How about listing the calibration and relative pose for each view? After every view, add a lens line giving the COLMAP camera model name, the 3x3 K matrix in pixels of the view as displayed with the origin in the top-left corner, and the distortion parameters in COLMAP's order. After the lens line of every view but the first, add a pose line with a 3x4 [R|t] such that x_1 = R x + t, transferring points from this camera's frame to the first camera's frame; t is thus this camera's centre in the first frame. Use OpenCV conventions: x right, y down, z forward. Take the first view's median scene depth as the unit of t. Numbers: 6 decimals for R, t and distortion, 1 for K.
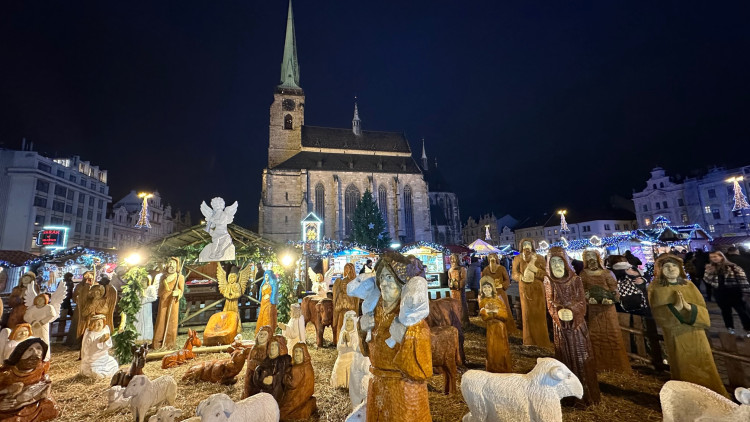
lens RADIAL K [[297.3, 0, 374.6], [0, 297.3, 212.9], [0, 0, 1]] dist [-0.002180, -0.000051]
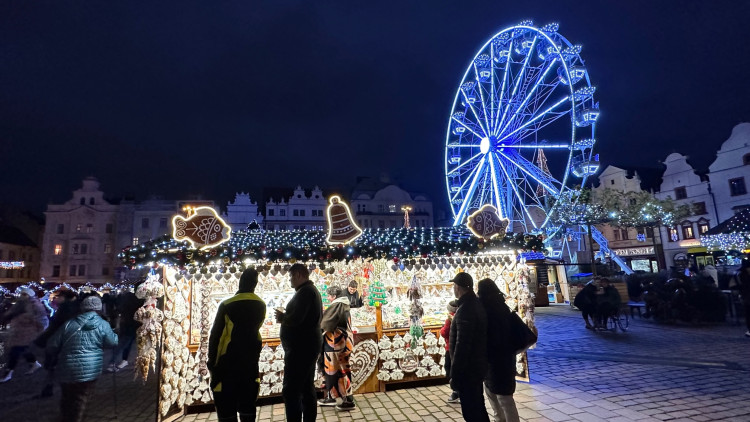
lens RADIAL K [[373.3, 0, 373.8], [0, 373.3, 208.9], [0, 0, 1]] dist [0.010033, -0.002843]
pose [[0.041845, 0.220021, 0.974597, 0.107815], [-0.117912, 0.969722, -0.213857, 0.044612], [-0.992142, -0.105968, 0.066521, 0.270301]]
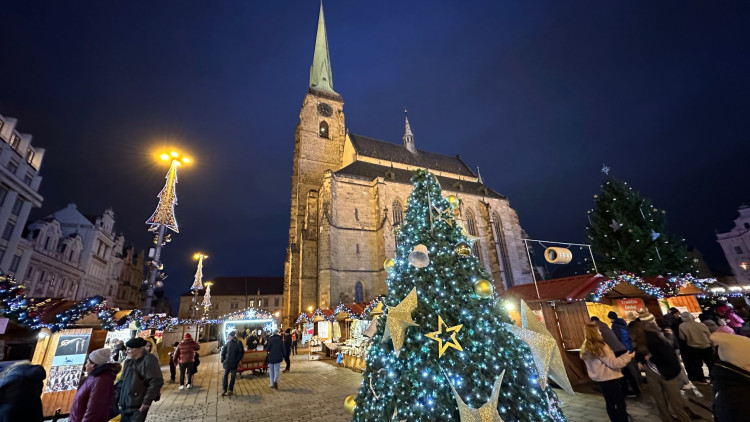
lens RADIAL K [[297.7, 0, 376.4], [0, 297.7, 213.3], [0, 0, 1]] dist [-0.001801, -0.000787]
pose [[0.983165, 0.045782, 0.176893, -0.373048], [-0.010882, 0.981055, -0.193423, 0.068825], [-0.182397, 0.188241, 0.965037, 0.364040]]
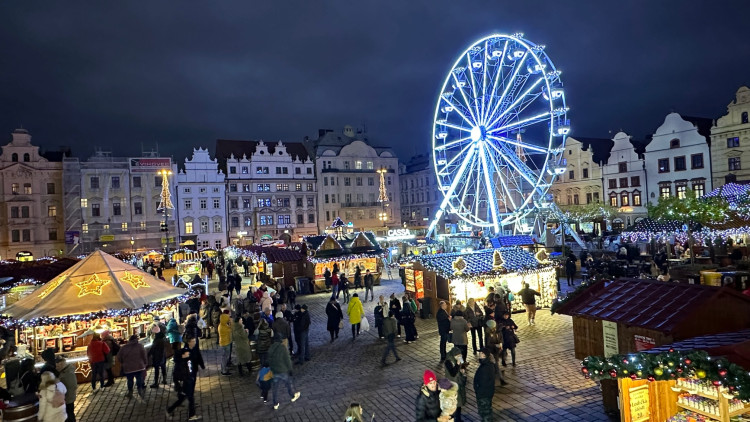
lens RADIAL K [[442.6, 0, 372.7], [0, 442.6, 213.7], [0, 0, 1]] dist [0.005089, 0.001195]
pose [[-0.123690, 0.066062, 0.990120, -0.077473], [-0.098392, 0.992048, -0.078483, 0.031612], [-0.987431, -0.107127, -0.116206, 0.393700]]
